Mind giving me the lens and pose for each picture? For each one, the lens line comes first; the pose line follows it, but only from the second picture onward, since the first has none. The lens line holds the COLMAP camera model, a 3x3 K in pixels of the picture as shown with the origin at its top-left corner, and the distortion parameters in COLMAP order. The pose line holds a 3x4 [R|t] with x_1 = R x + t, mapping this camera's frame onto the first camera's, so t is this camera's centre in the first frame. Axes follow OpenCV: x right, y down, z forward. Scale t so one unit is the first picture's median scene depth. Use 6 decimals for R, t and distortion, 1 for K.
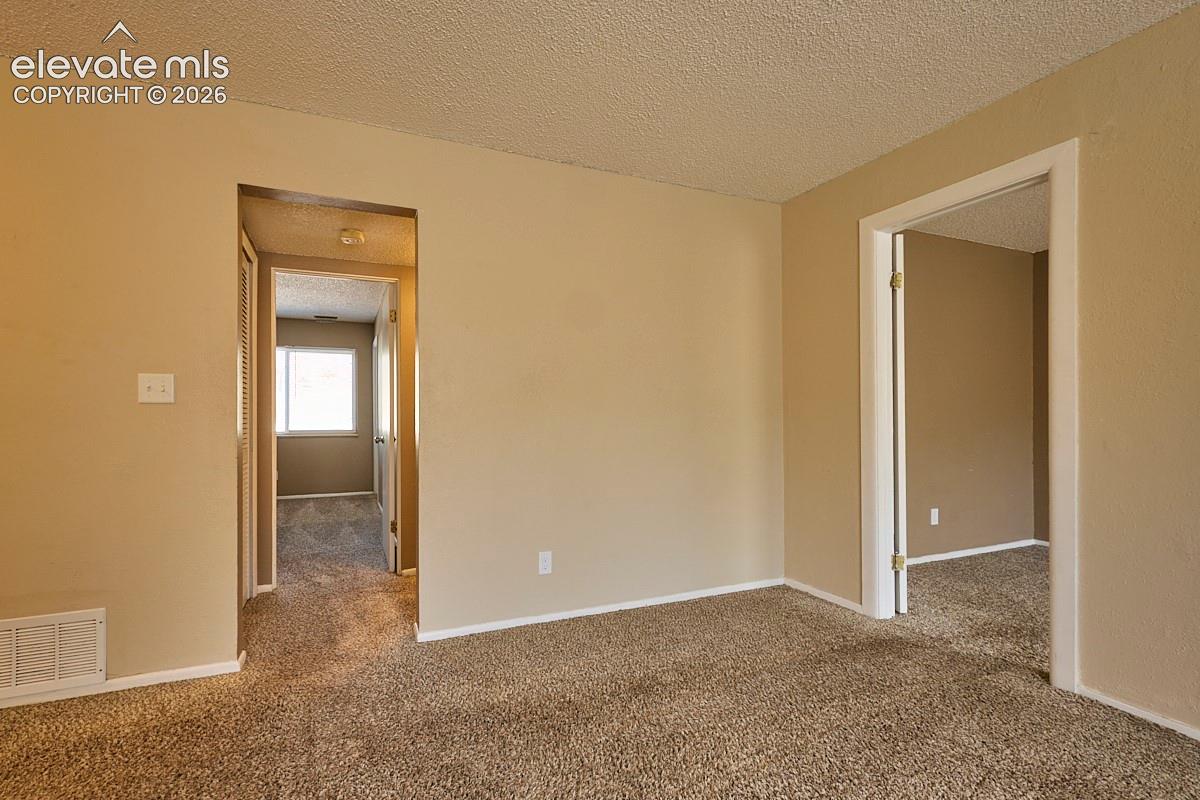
lens RADIAL K [[518.1, 0, 576.9], [0, 518.1, 422.6], [0, 0, 1]] dist [0.000180, 0.000269]
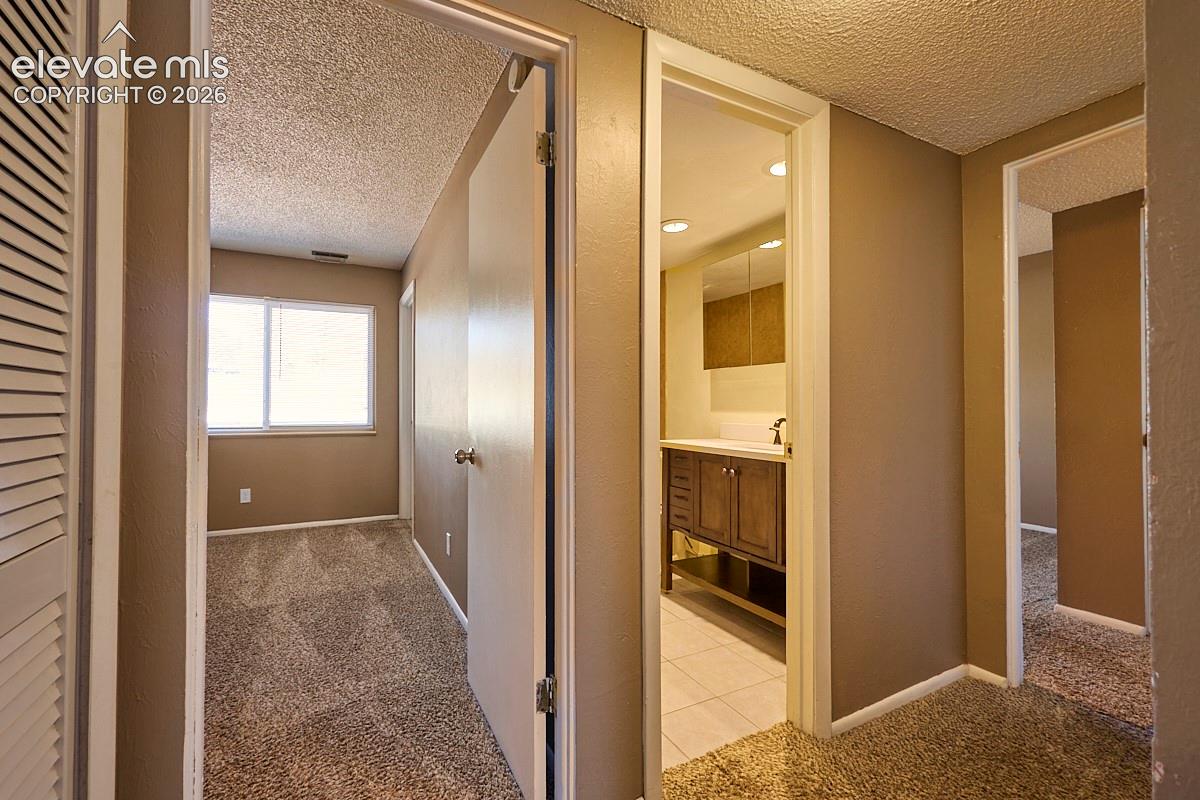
lens RADIAL K [[486.5, 0, 600.0], [0, 486.5, 400.0], [0, 0, 1]] dist [0.000089, -0.000024]
pose [[0.996747, -0.001407, 0.080581, -0.203982], [0.003200, 0.999750, -0.022124, -0.004089], [-0.080529, 0.022310, 0.996503, 0.380995]]
